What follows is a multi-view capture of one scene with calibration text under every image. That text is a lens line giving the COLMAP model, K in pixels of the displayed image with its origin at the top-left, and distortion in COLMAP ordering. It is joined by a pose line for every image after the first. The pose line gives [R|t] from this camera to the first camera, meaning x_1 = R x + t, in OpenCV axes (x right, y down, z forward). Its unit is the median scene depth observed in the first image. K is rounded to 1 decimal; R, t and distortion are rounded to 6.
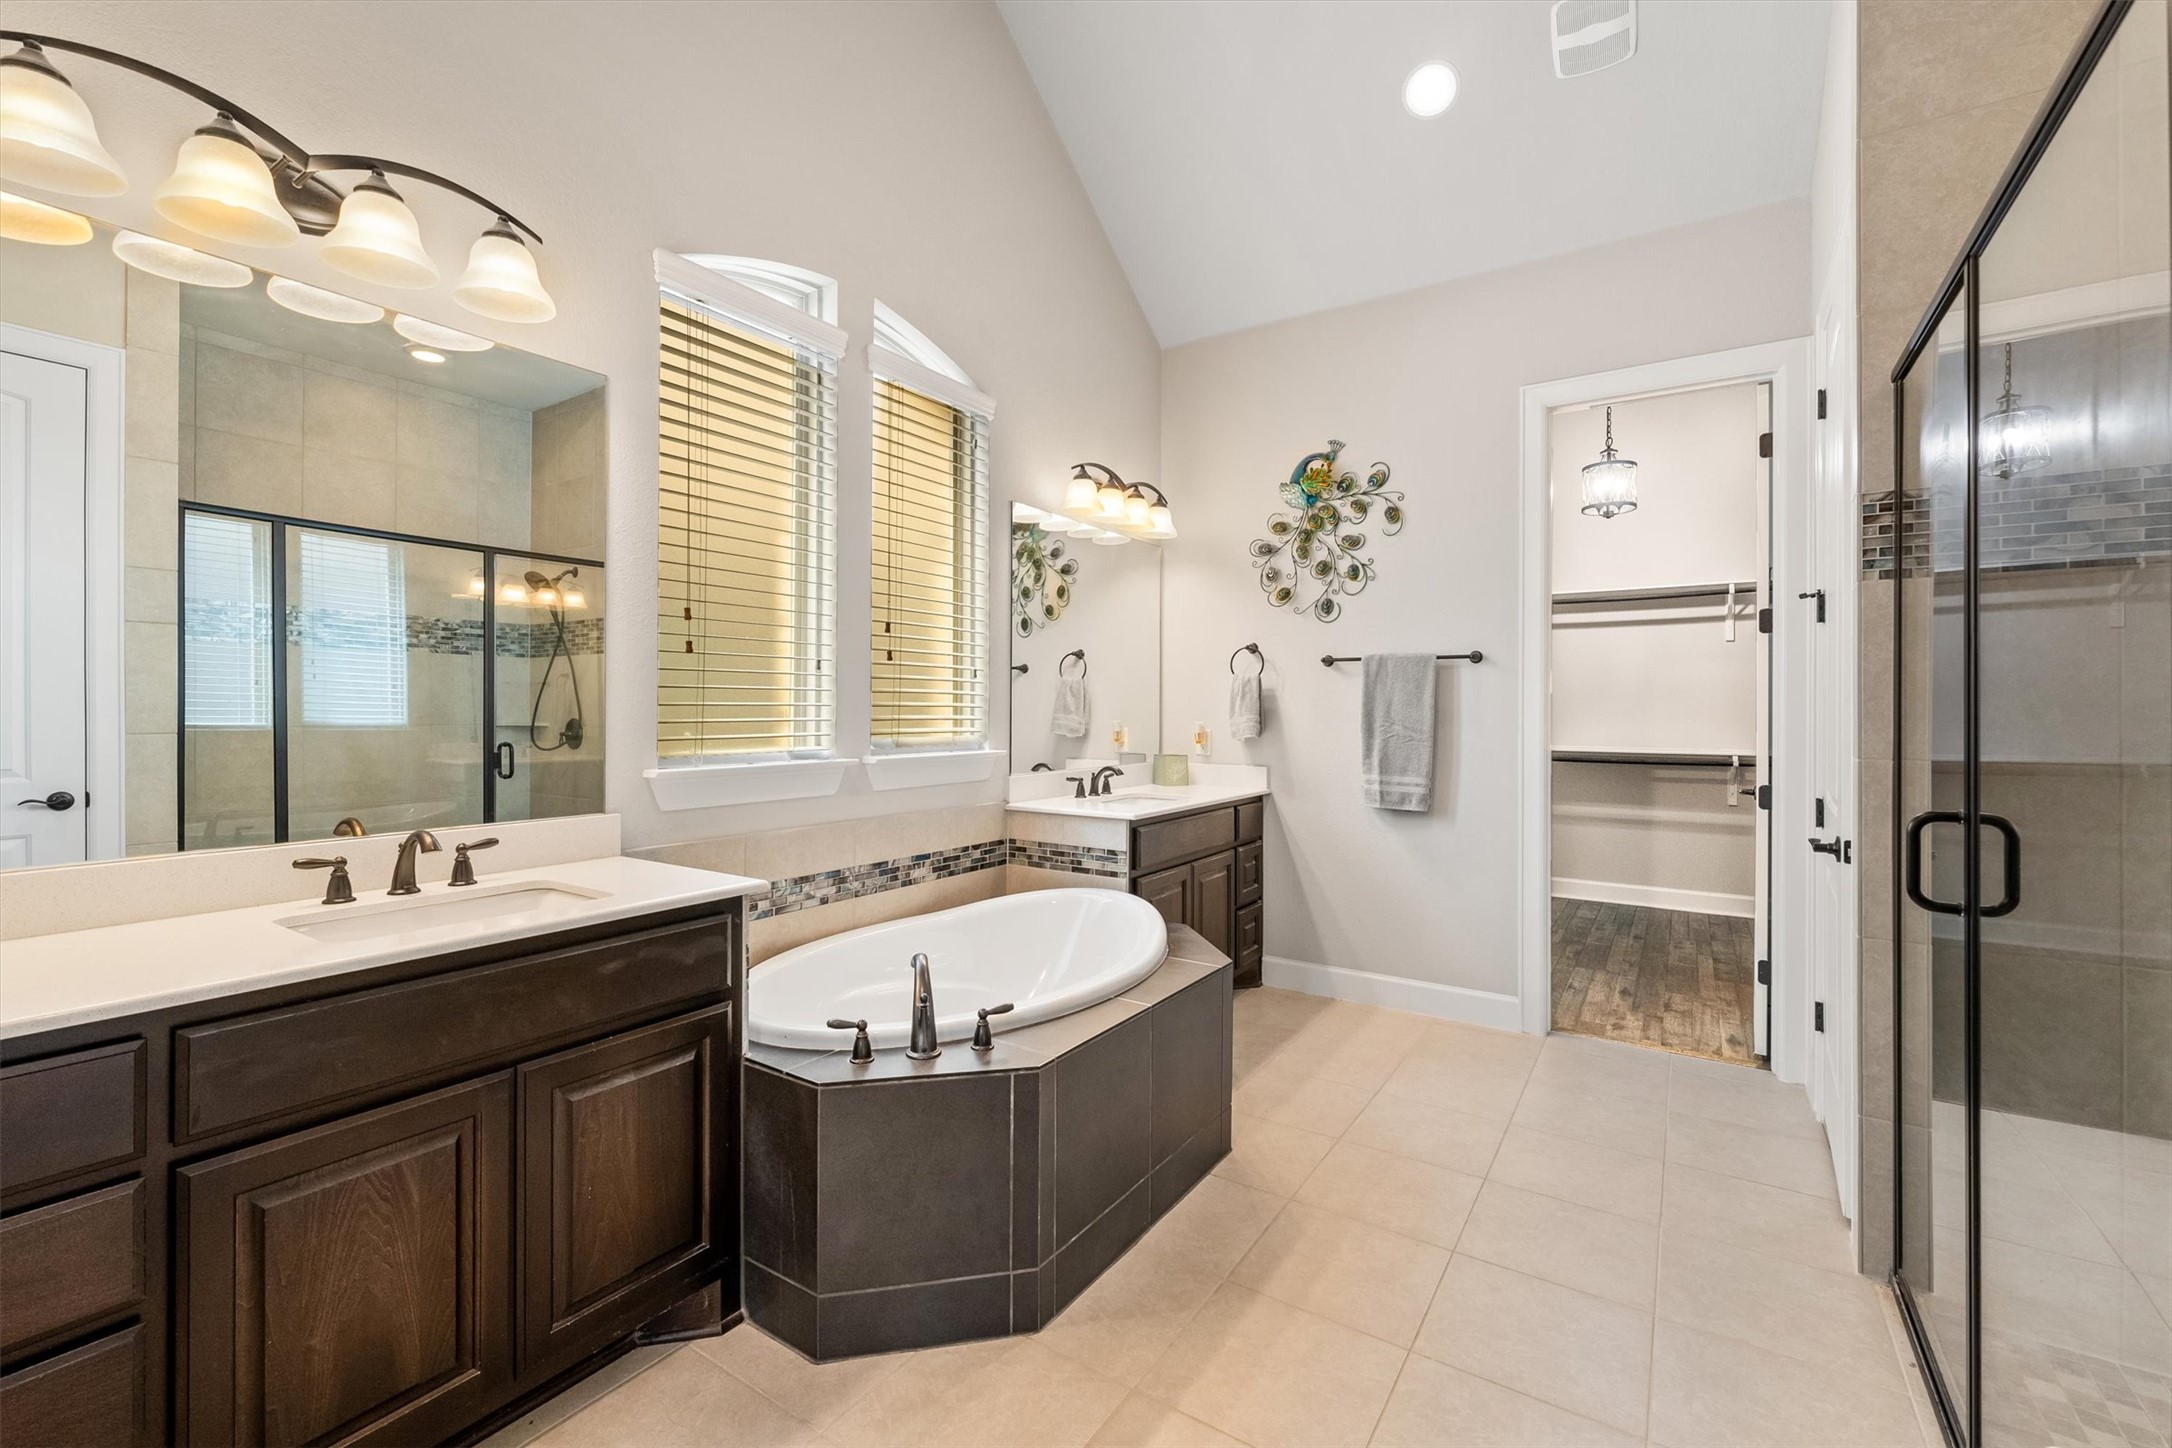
lens RADIAL K [[892.0, 0, 1090.0], [0, 892.0, 716.4], [0, 0, 1]] dist [0.000058, 0.000104]
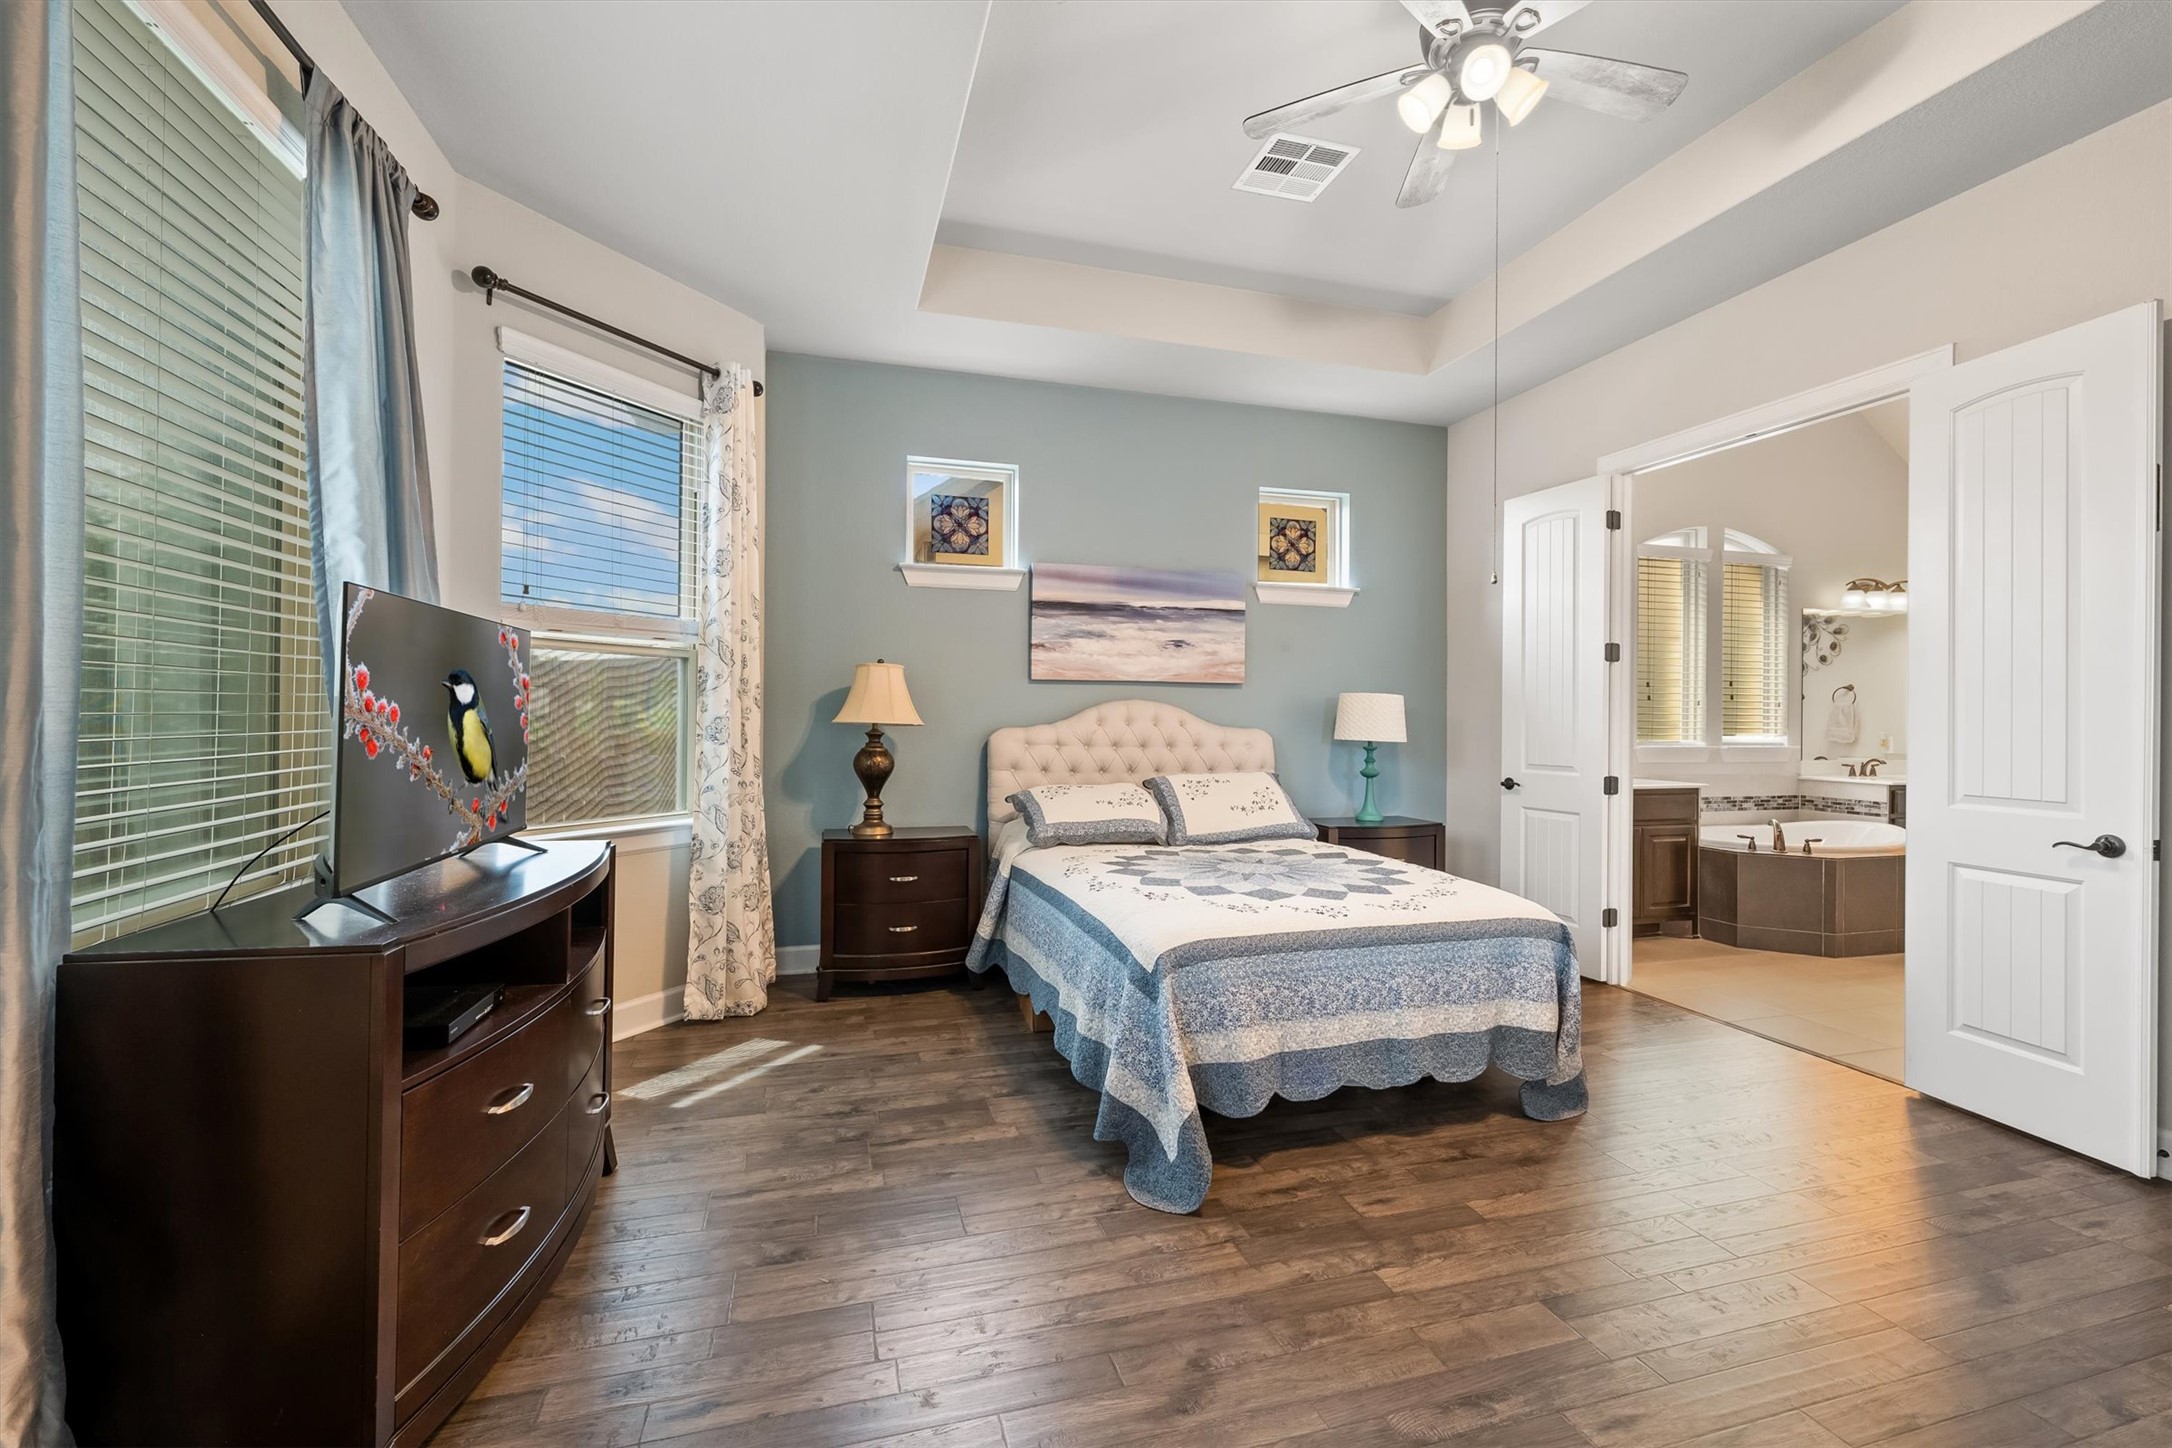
lens RADIAL K [[892.0, 0, 1090.0], [0, 892.0, 716.4], [0, 0, 1]] dist [0.000058, 0.000104]
pose [[0.760040, -0.000213, -0.649876, -0.011020], [-0.010103, 0.999875, -0.012143, 0.014156], [0.649798, 0.015795, 0.759943, -1.338142]]
